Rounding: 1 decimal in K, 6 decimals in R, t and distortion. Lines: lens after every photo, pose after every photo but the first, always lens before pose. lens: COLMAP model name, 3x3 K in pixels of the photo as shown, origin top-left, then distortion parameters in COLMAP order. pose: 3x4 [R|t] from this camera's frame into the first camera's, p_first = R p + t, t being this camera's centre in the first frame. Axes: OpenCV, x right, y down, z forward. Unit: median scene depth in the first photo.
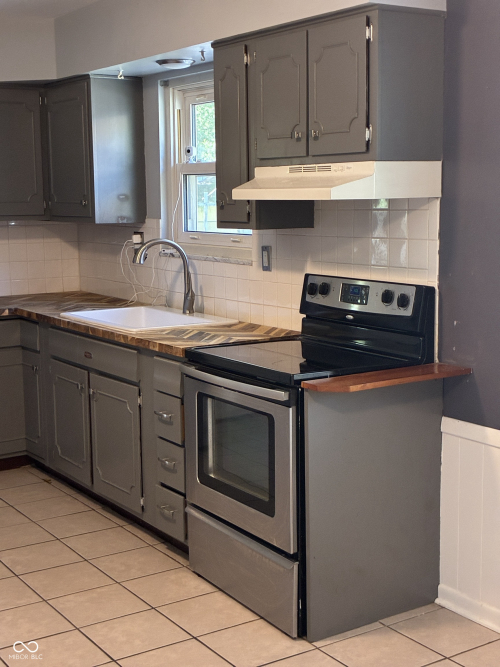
lens RADIAL K [[1009.0, 0, 250.0], [0, 1009.0, 333.5], [0, 0, 1]] dist [0.213856, -1.082158]
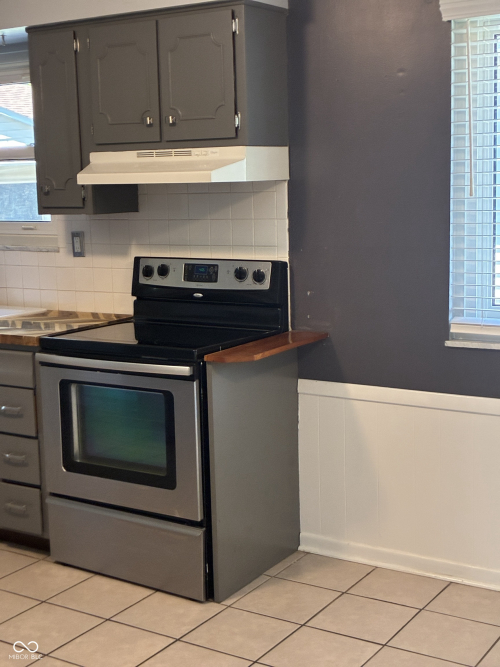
lens RADIAL K [[1007.0, 0, 252.0], [0, 1007.0, 323.9], [0, 0, 1]] dist [0.181793, -0.860267]
pose [[0.911318, -0.069000, 0.405880, -0.274874], [0.070012, 0.997469, 0.012375, 0.004467], [-0.405707, 0.017139, 0.913843, 0.019776]]
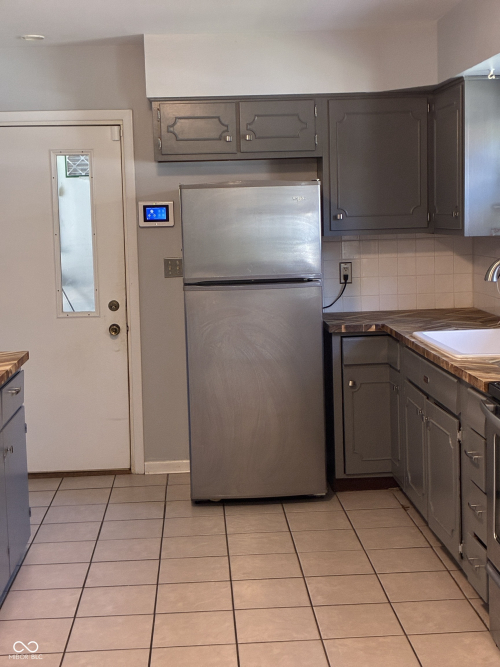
lens RADIAL K [[1007.0, 0, 252.0], [0, 1007.0, 323.9], [0, 0, 1]] dist [0.181793, -0.860267]
pose [[0.863946, 0.042496, -0.501788, 0.196349], [-0.050213, 0.998737, -0.001871, -0.023452], [0.501074, 0.026812, 0.864989, 0.143716]]
